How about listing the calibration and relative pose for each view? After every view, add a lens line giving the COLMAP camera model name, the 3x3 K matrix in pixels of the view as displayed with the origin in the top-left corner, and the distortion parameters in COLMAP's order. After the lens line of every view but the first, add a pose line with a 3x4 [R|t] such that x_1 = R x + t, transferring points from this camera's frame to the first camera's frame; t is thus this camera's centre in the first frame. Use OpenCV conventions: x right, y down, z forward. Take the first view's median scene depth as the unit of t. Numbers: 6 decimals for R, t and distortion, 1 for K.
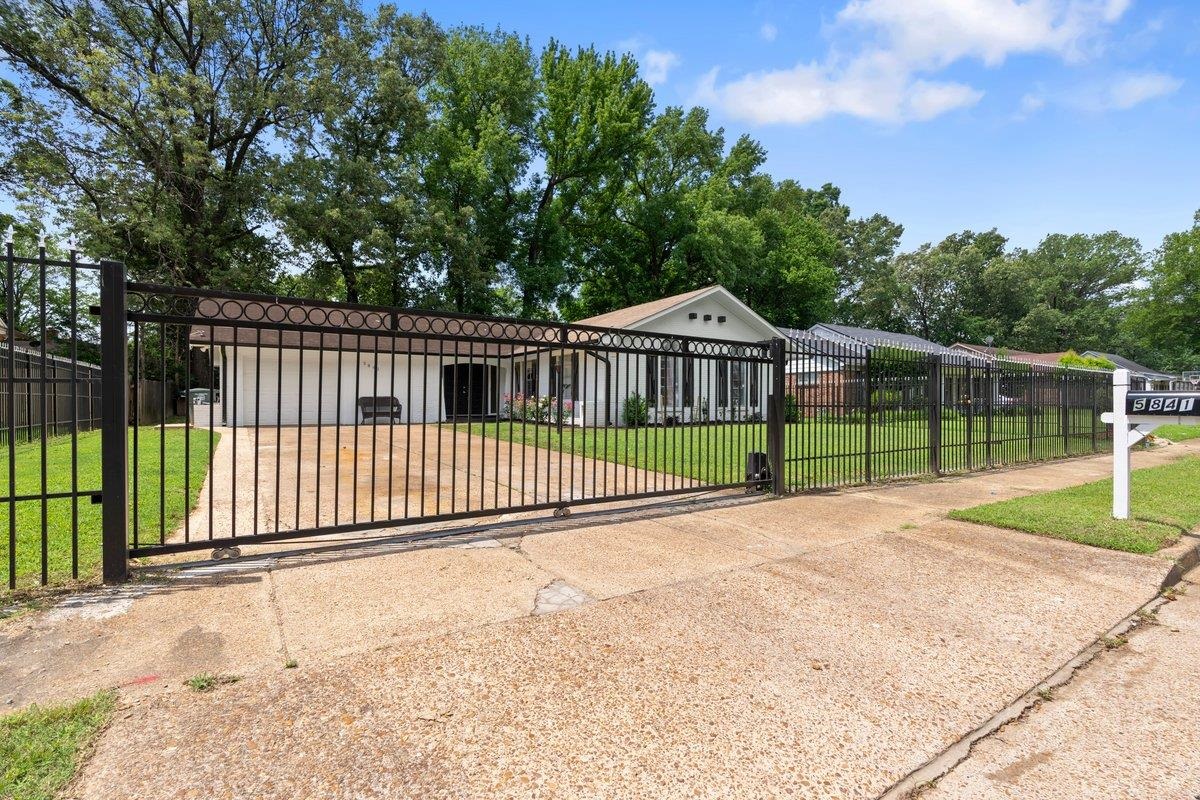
lens RADIAL K [[545.2, 0, 598.2], [0, 545.2, 401.5], [0, 0, 1]] dist [-0.001519, 0.001090]
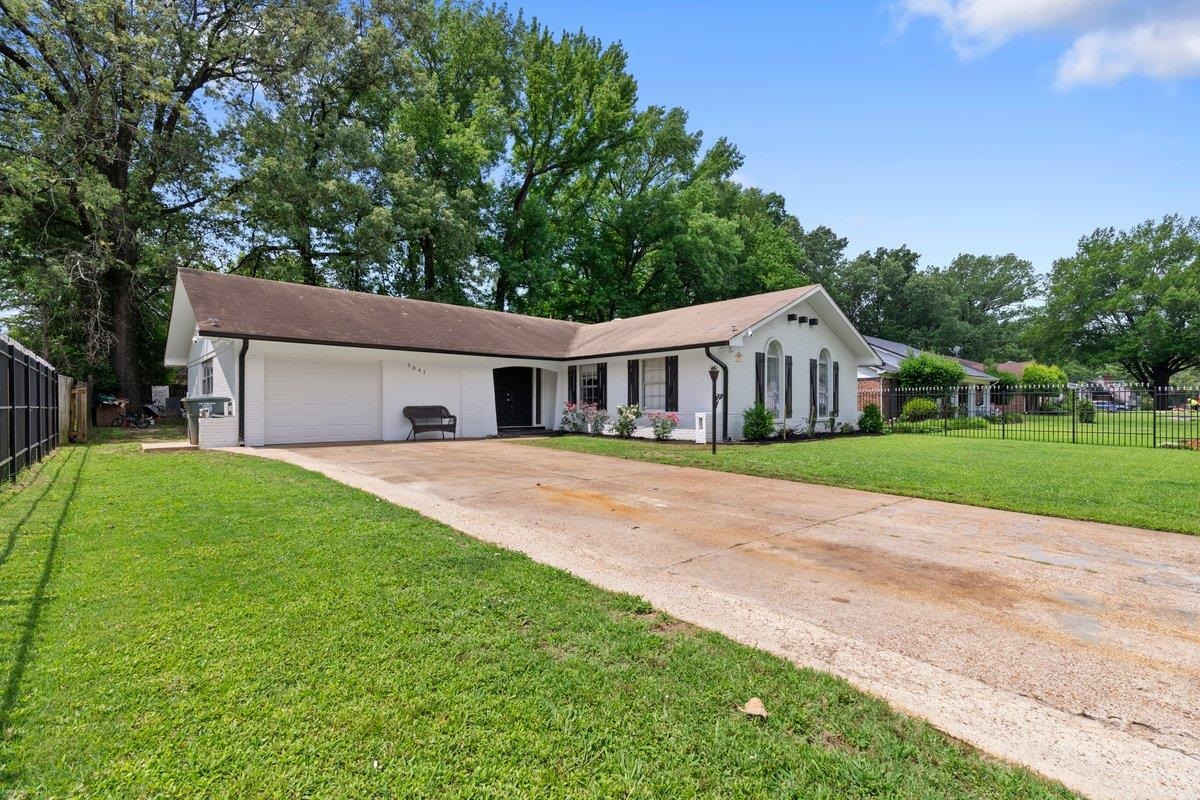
lens RADIAL K [[545.2, 0, 600.1], [0, 545.2, 404.4], [0, 0, 1]] dist [-0.001519, 0.001090]
pose [[0.988633, 0.002183, 0.150331, -0.103091], [-0.001886, 0.999996, -0.002123, -0.003921], [-0.150335, 0.001816, 0.988633, 0.058699]]
